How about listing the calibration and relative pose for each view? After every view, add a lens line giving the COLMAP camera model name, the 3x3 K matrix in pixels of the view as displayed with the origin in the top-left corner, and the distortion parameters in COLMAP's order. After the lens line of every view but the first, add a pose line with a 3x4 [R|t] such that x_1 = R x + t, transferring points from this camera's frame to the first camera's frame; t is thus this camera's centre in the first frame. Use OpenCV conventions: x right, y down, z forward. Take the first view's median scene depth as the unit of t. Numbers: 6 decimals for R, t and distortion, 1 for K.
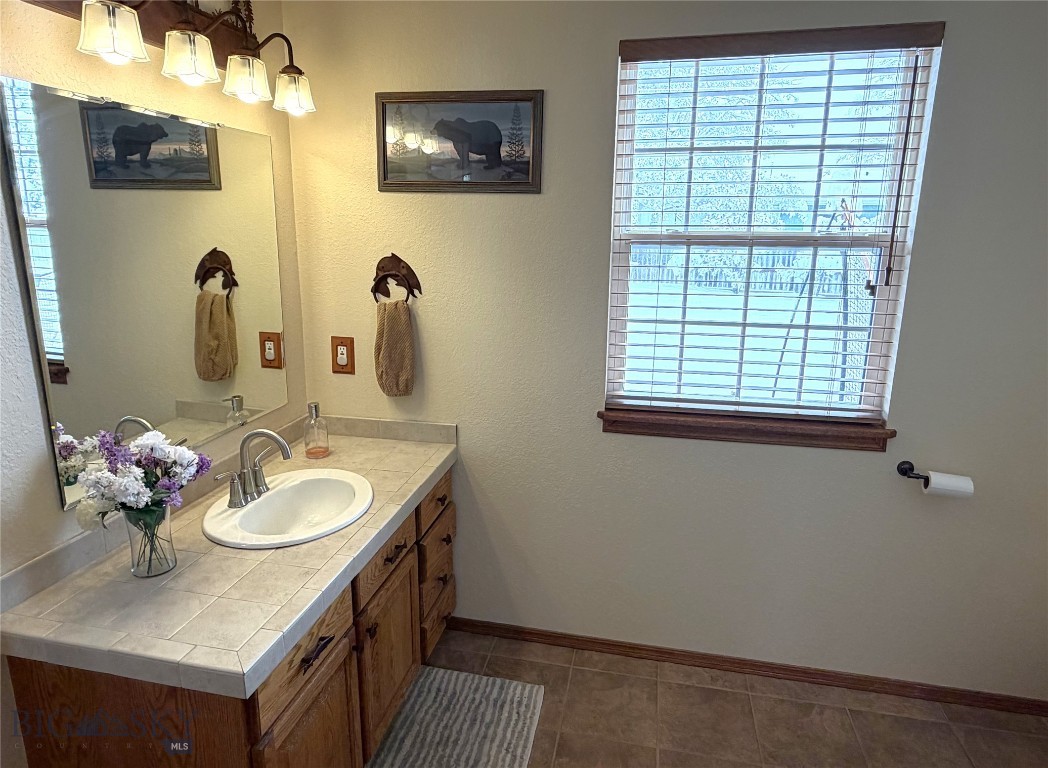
lens RADIAL K [[638.5, 0, 524.2], [0, 638.5, 378.6], [0, 0, 1]] dist [-0.006173, 0.004957]
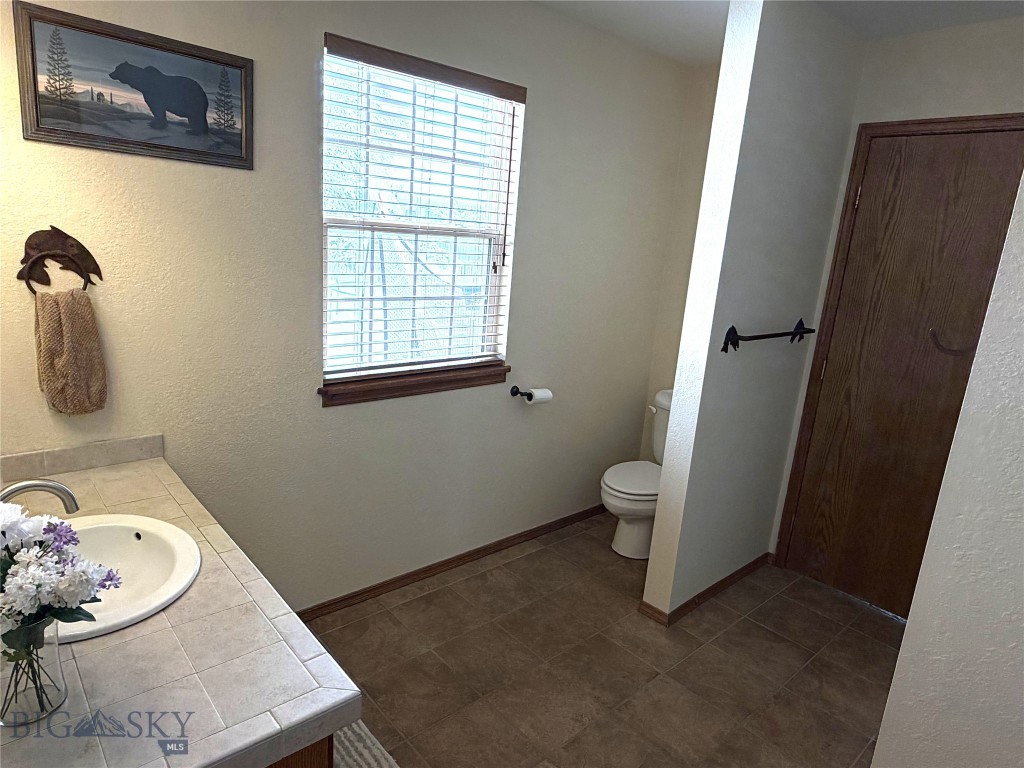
lens RADIAL K [[621.2, 0, 513.0], [0, 621.2, 388.0], [0, 0, 1]] dist [0.005413, -0.003840]
pose [[0.589103, -0.163744, 0.791294, -0.531544], [0.114636, 0.986284, 0.118750, -0.036063], [-0.799885, 0.020755, 0.599794, 0.141336]]
